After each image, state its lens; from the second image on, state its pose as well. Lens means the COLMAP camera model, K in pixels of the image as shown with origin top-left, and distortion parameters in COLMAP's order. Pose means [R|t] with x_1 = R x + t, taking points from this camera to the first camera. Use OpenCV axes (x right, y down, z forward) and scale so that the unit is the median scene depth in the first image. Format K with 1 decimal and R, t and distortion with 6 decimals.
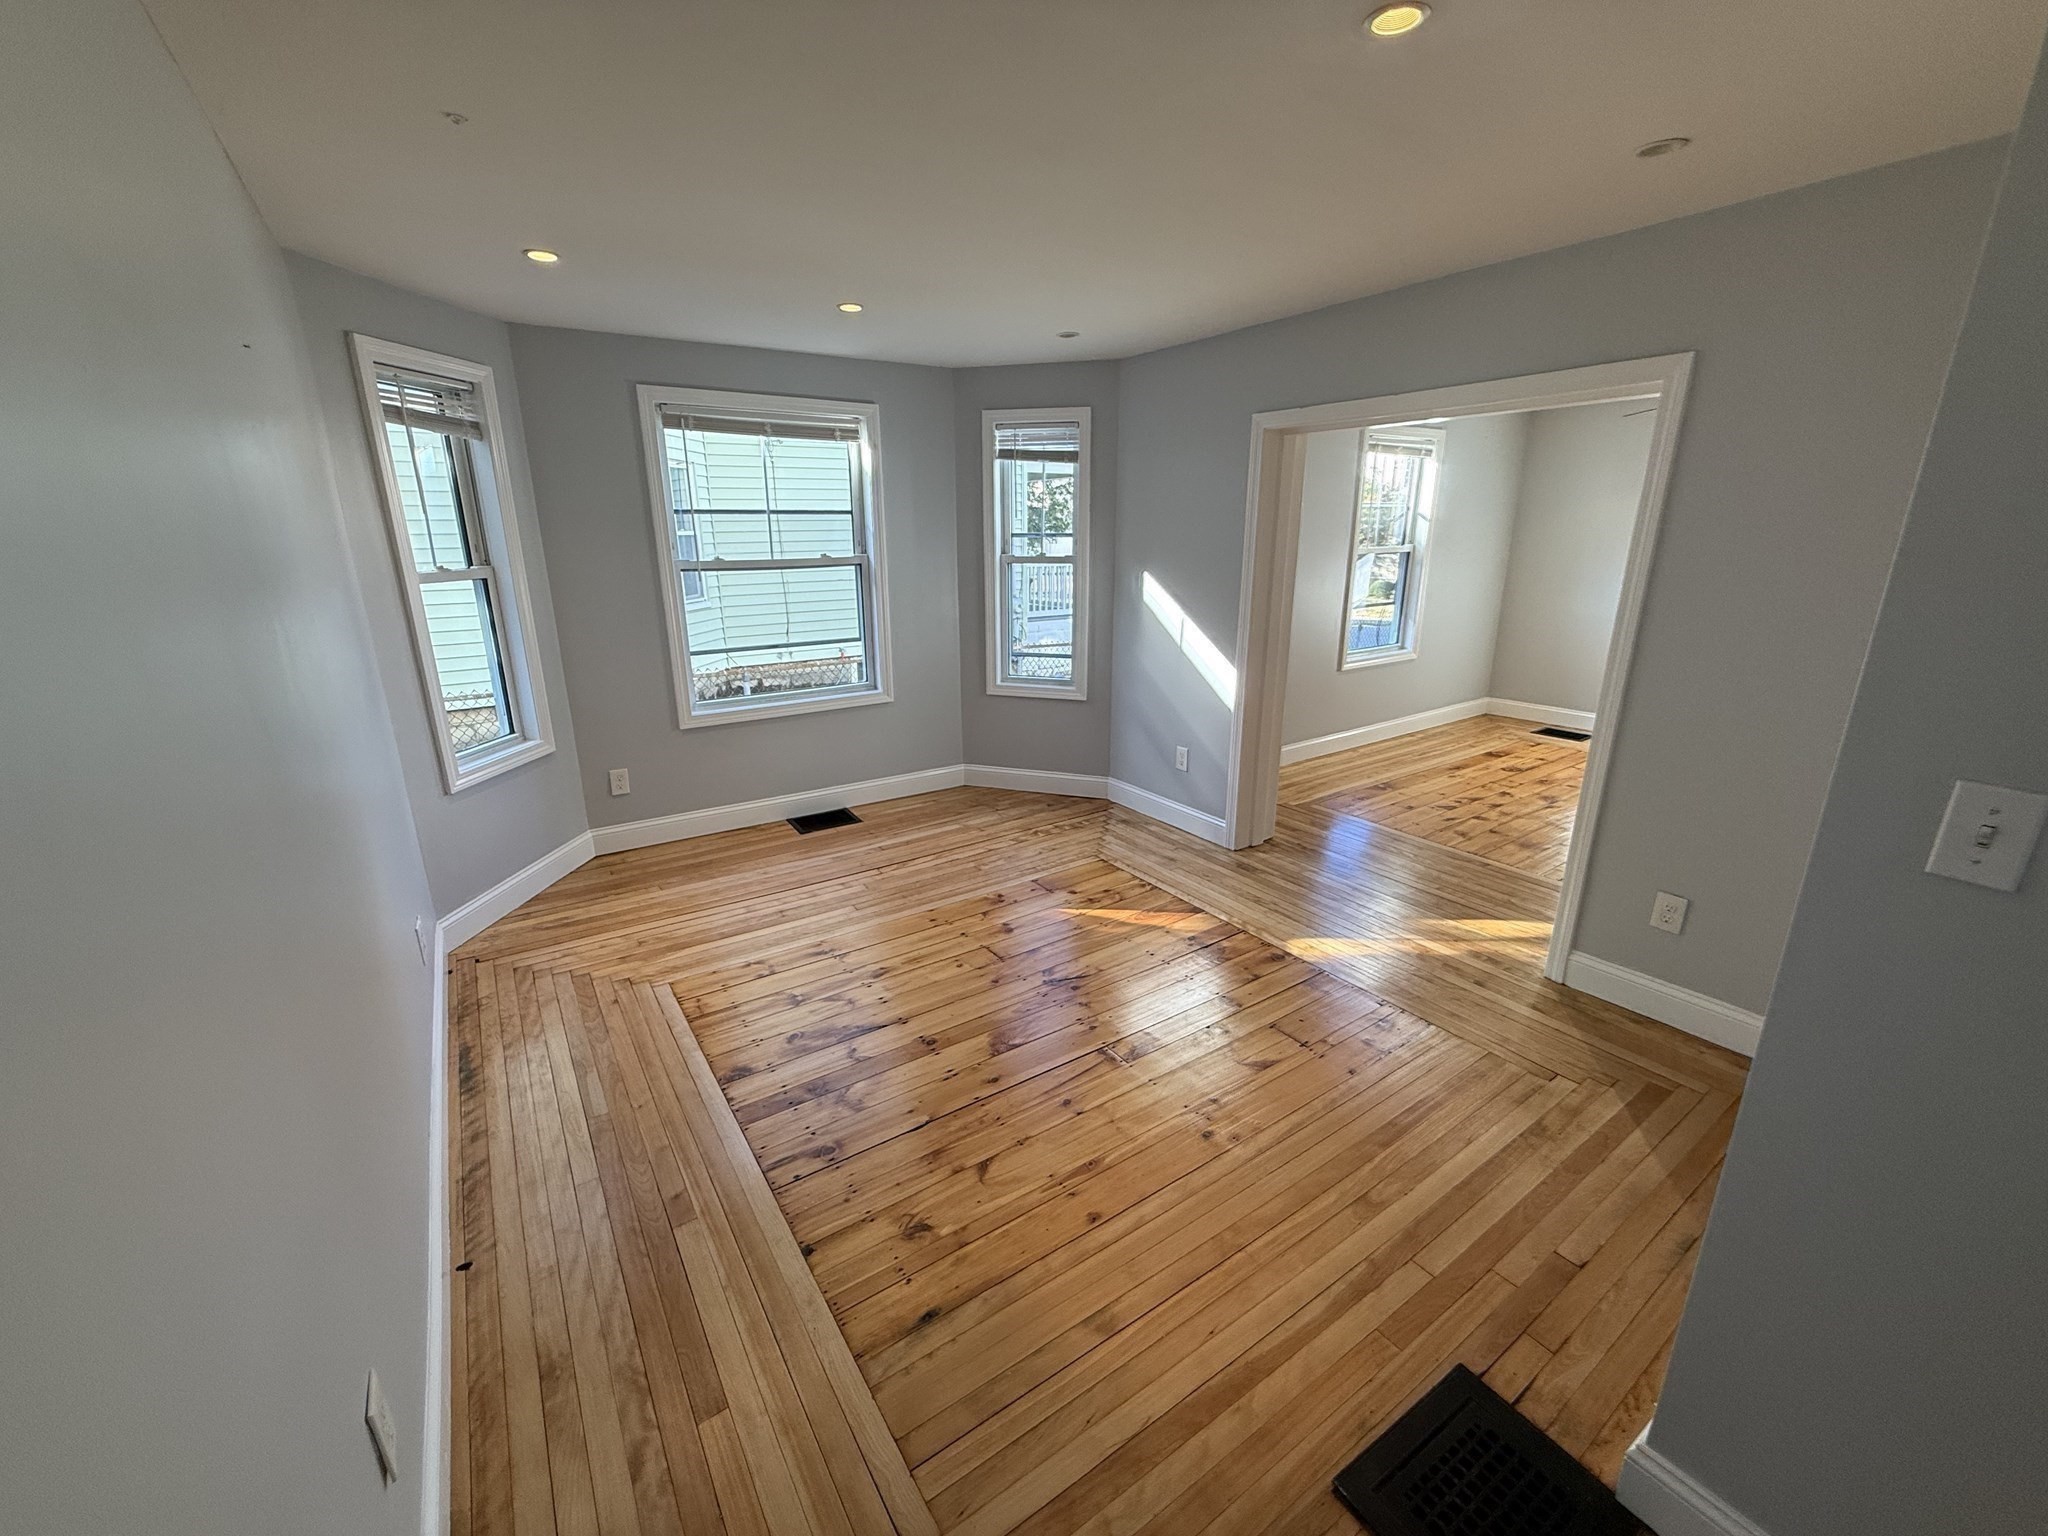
lens RADIAL K [[814.7, 0, 1014.7], [0, 814.7, 764.4], [0, 0, 1]] dist [0.000170, 0.000120]
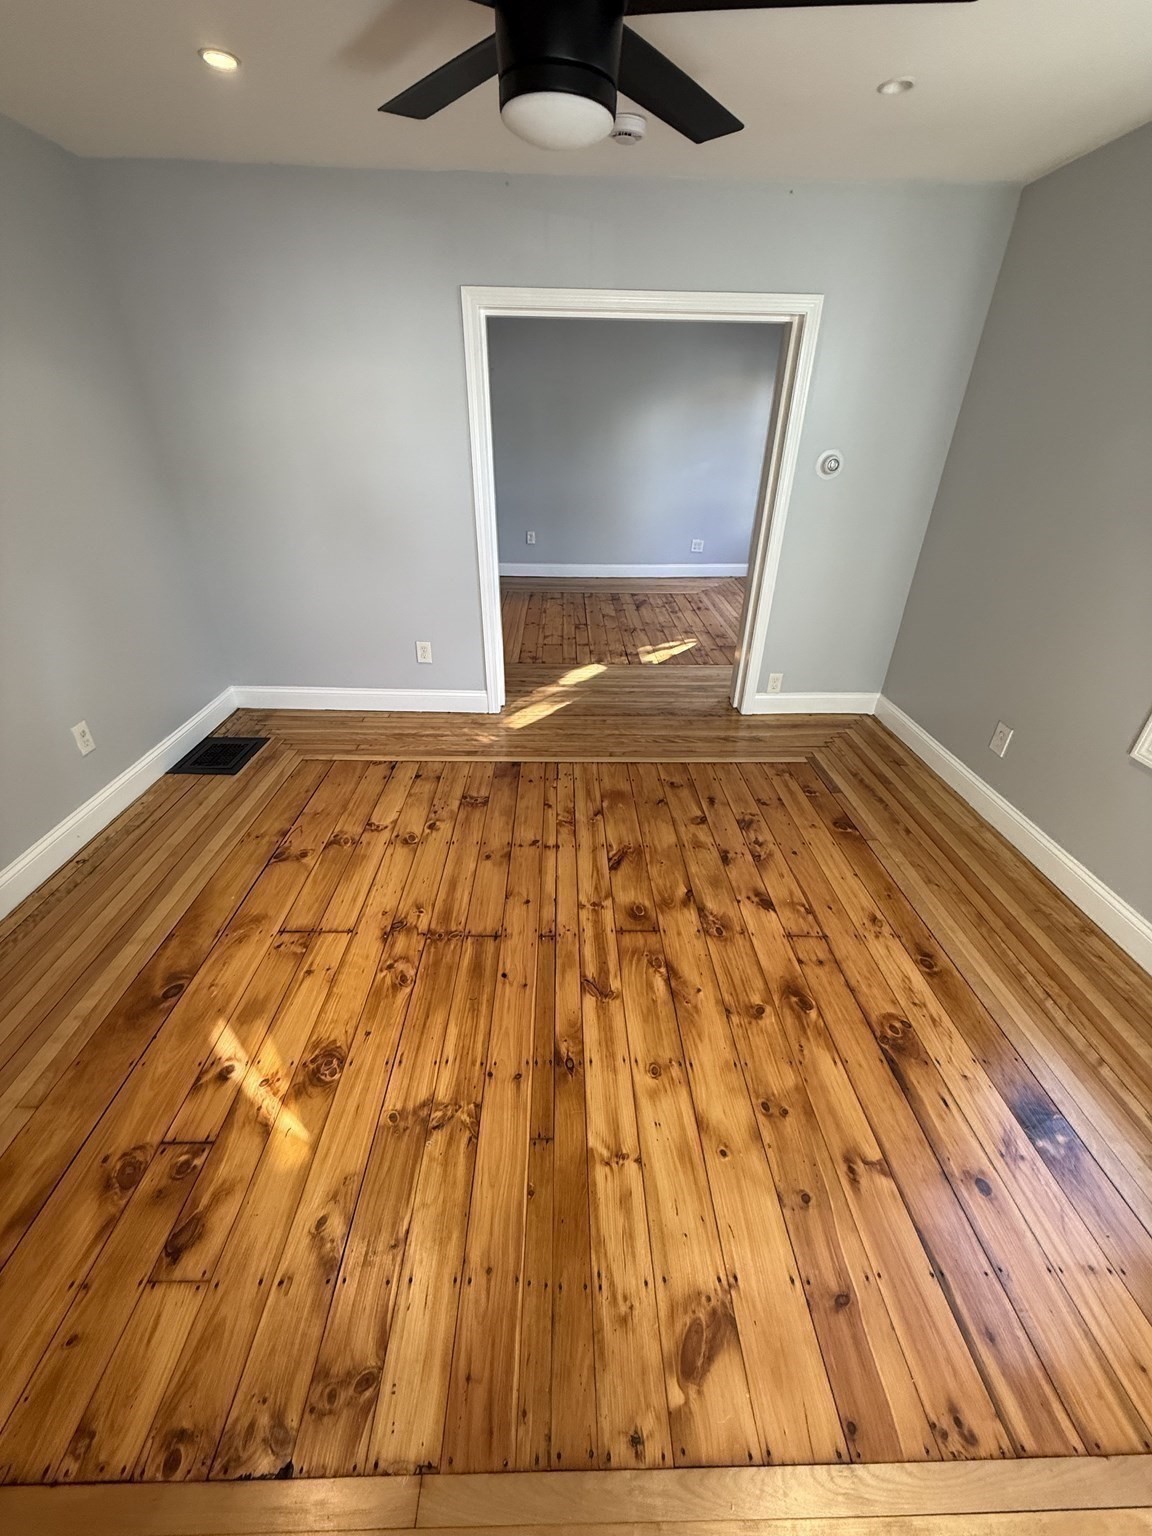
lens RADIAL K [[612.1, 0, 578.8], [0, 612.1, 765.4], [0, 0, 1]] dist [0.000195, 0.000099]
pose [[-0.531683, 0.422263, -0.734171, 1.299509], [-0.247289, 0.751676, 0.611417, -0.387234], [0.810038, 0.506632, -0.295232, 1.298314]]
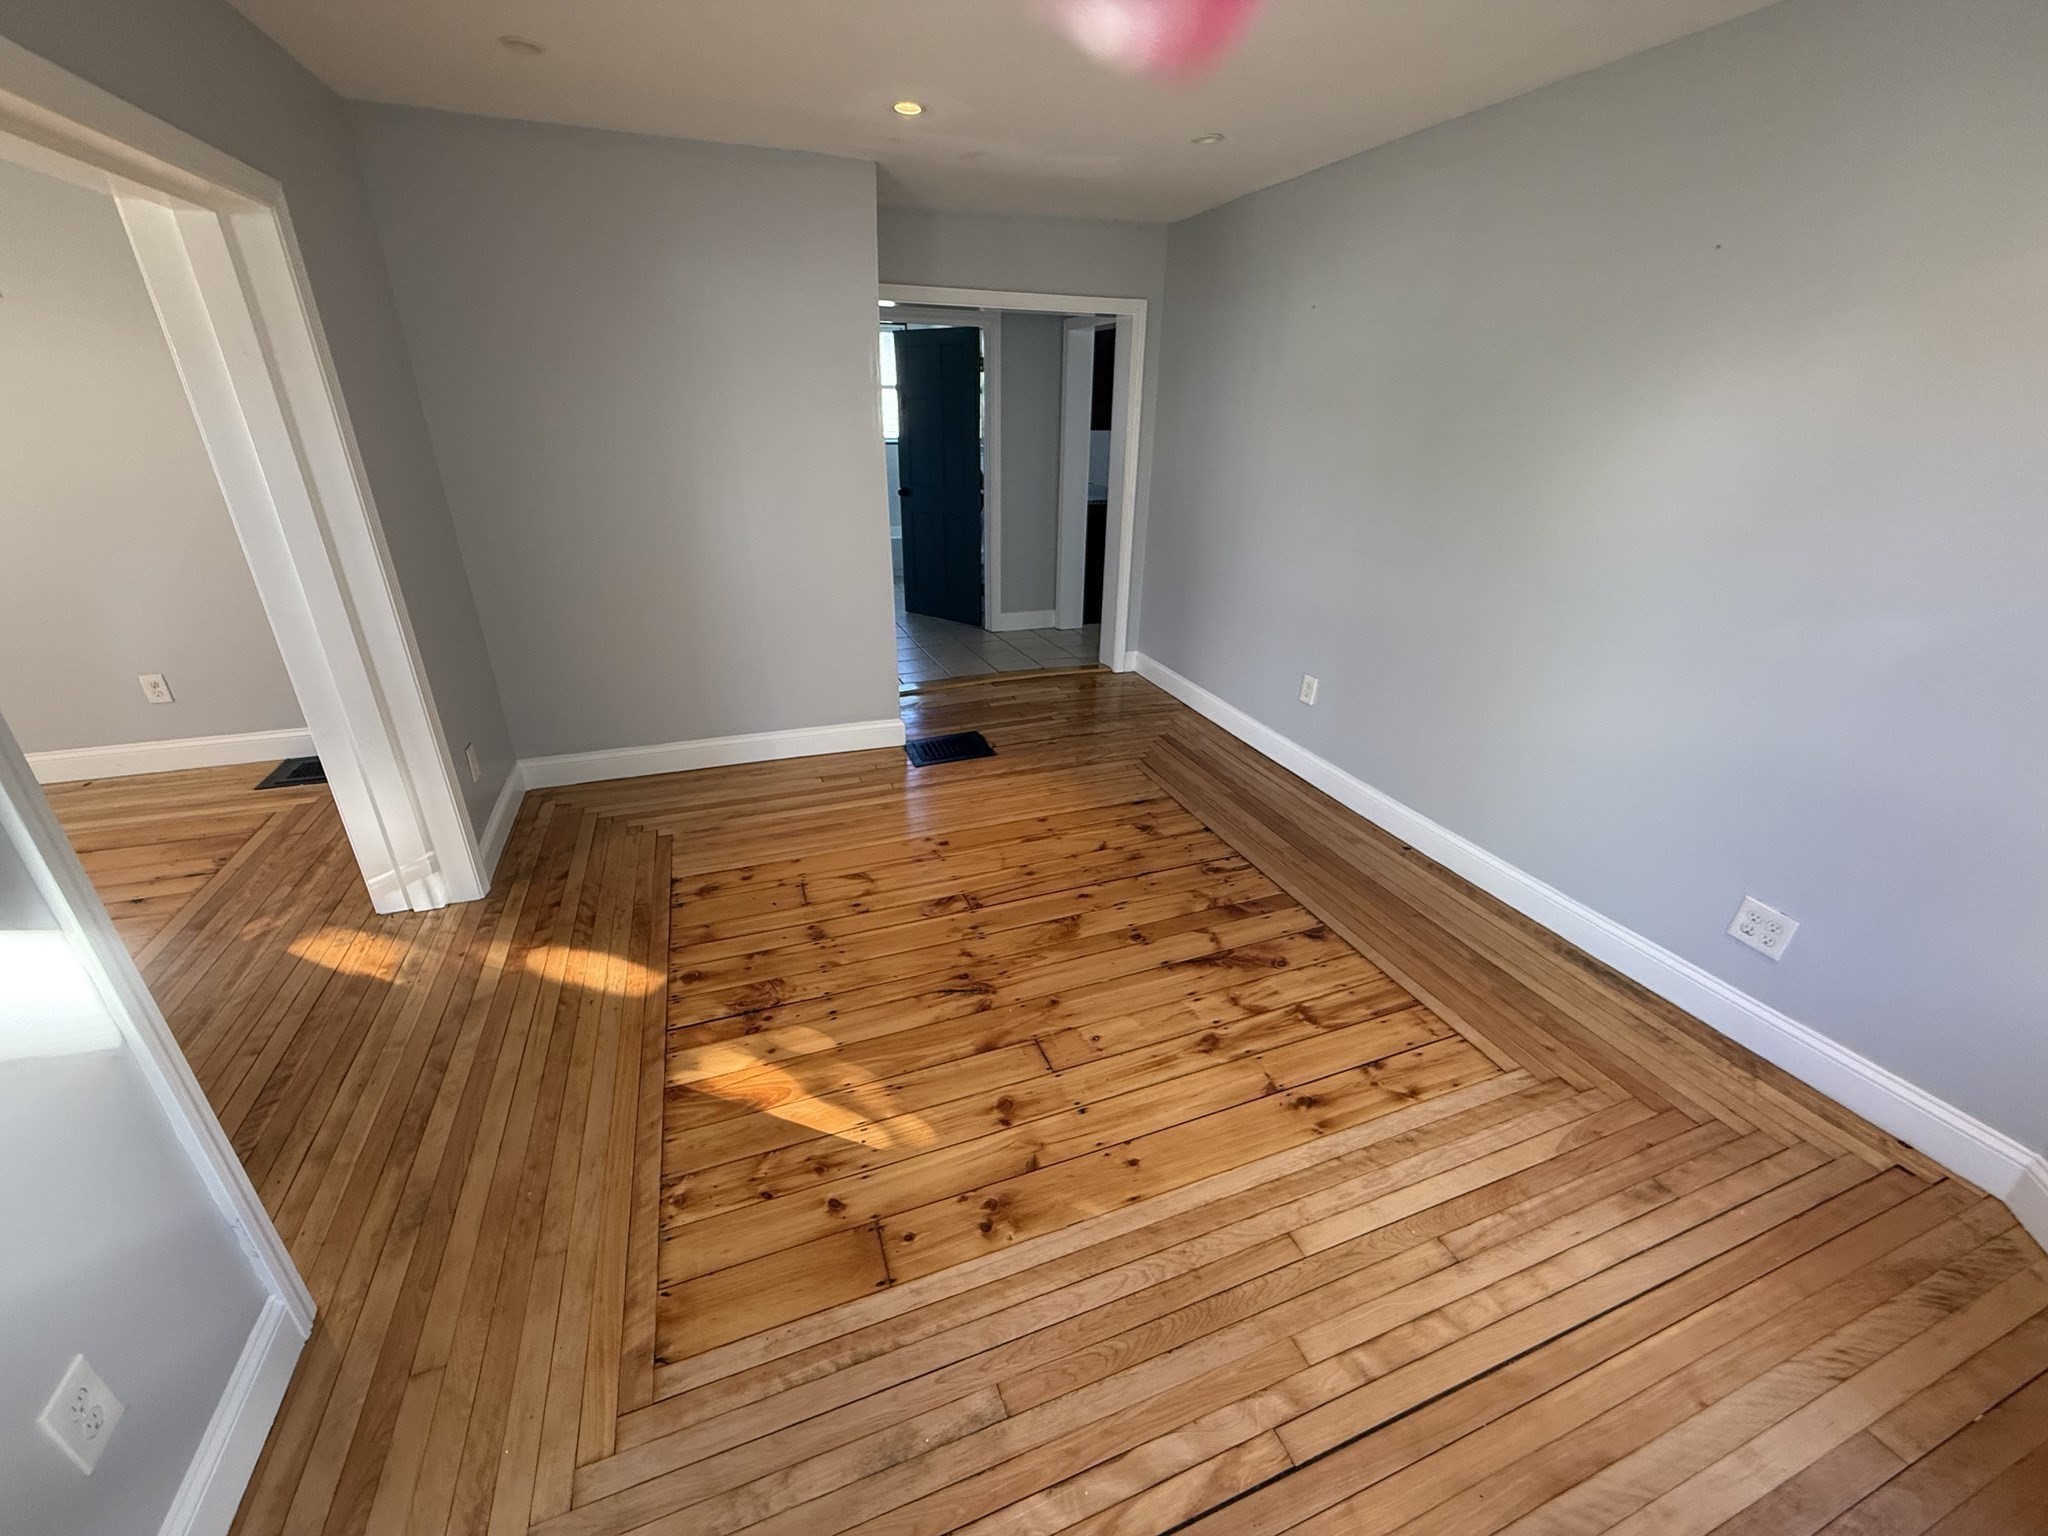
lens RADIAL K [[816.1, 0, 1022.0], [0, 816.1, 765.7], [0, 0, 1]] dist [0.000195, 0.000099]
pose [[-0.973923, -0.094380, 0.206314, -0.110057], [0.061598, 0.765208, 0.640829, -0.342557], [-0.218355, 0.636827, -0.739441, 1.183808]]
